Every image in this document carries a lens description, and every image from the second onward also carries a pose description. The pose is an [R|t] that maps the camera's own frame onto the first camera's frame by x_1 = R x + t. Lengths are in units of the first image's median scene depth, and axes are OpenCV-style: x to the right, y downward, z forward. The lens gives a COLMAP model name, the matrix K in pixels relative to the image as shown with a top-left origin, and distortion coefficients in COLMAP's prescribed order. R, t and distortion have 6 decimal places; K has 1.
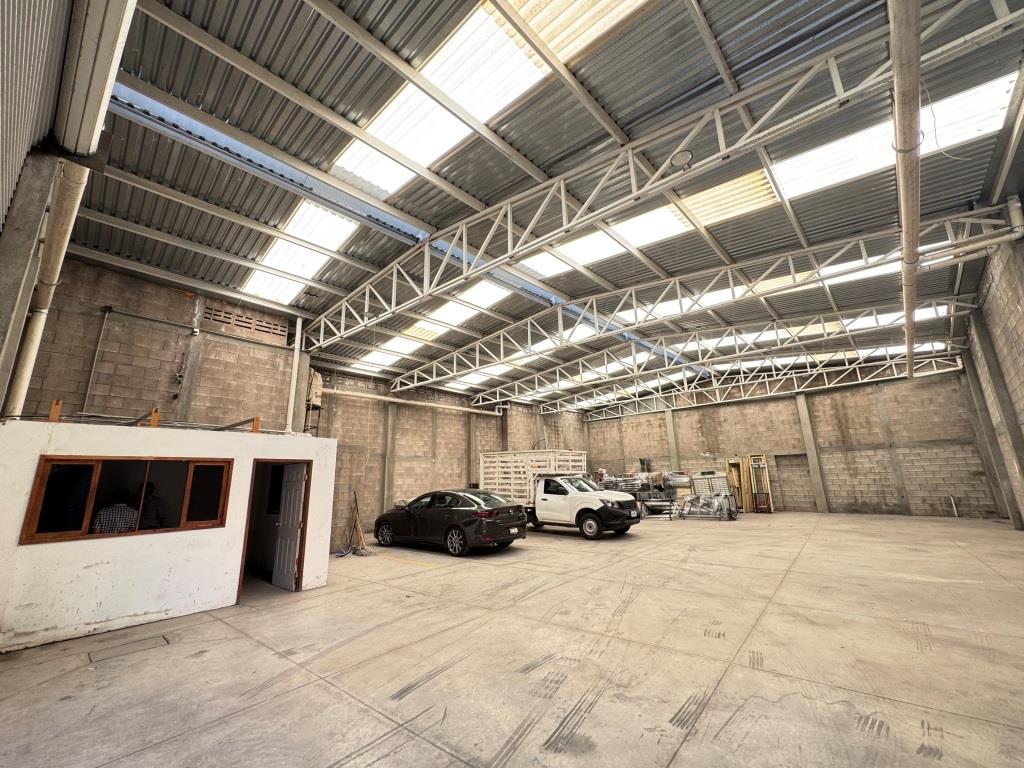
lens RADIAL K [[407.6, 0, 511.3], [0, 407.6, 382.7], [0, 0, 1]] dist [-0.002696, 0.000445]
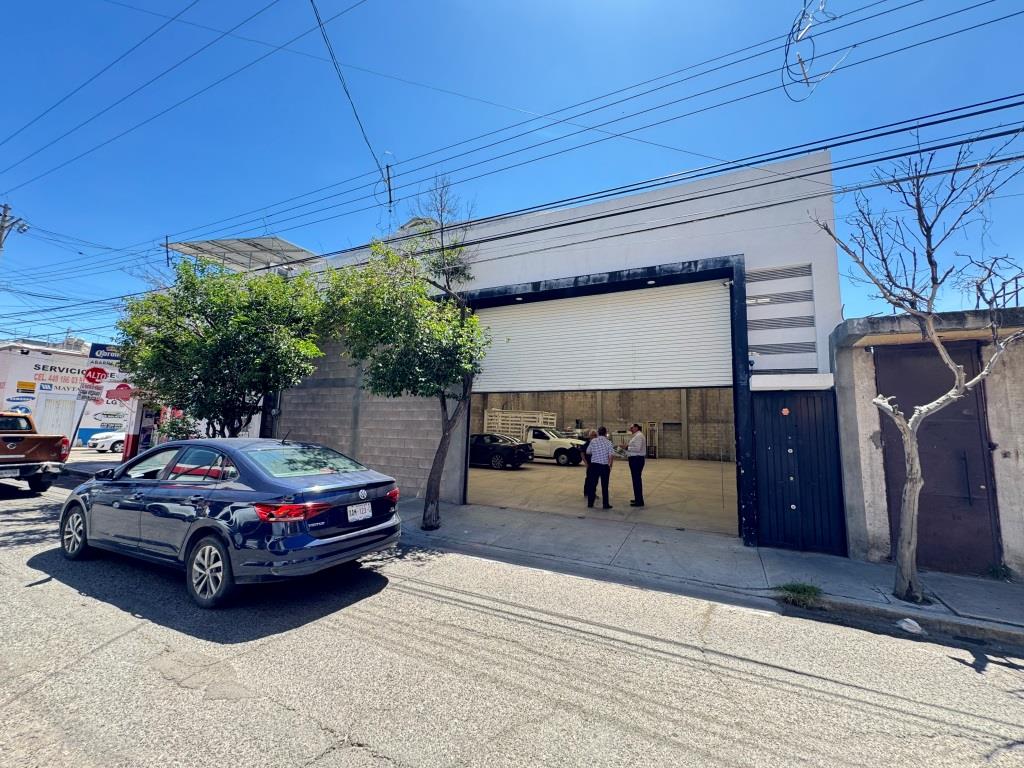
lens RADIAL K [[407.6, 0, 512.7], [0, 407.6, 380.6], [0, 0, 1]] dist [-0.002696, 0.000445]
pose [[0.970541, 0.082117, 0.226509, -0.394231], [-0.106275, 0.989634, 0.096590, -0.100242], [-0.216229, -0.117816, 0.969208, -0.517913]]
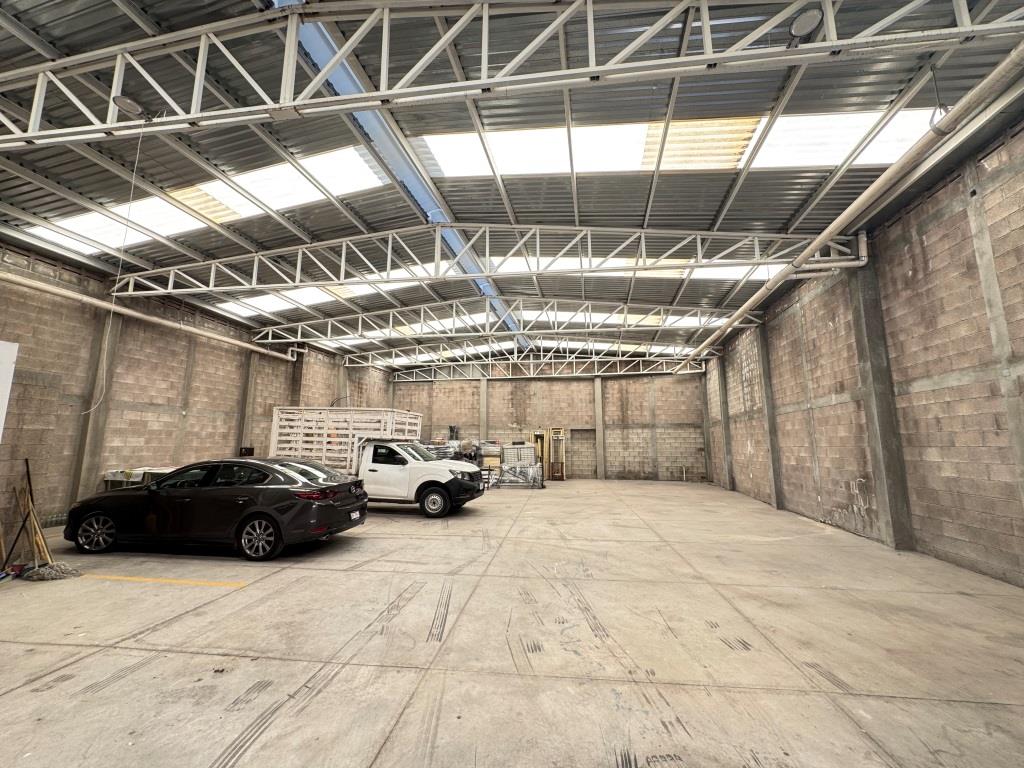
lens RADIAL K [[407.6, 0, 512.1], [0, 407.6, 382.5], [0, 0, 1]] dist [-0.002696, 0.000445]
pose [[0.843319, 0.107432, 0.526565, -0.130950], [-0.148238, 0.988305, 0.035772, 0.053822], [-0.516564, -0.108224, 0.849382, 0.223663]]
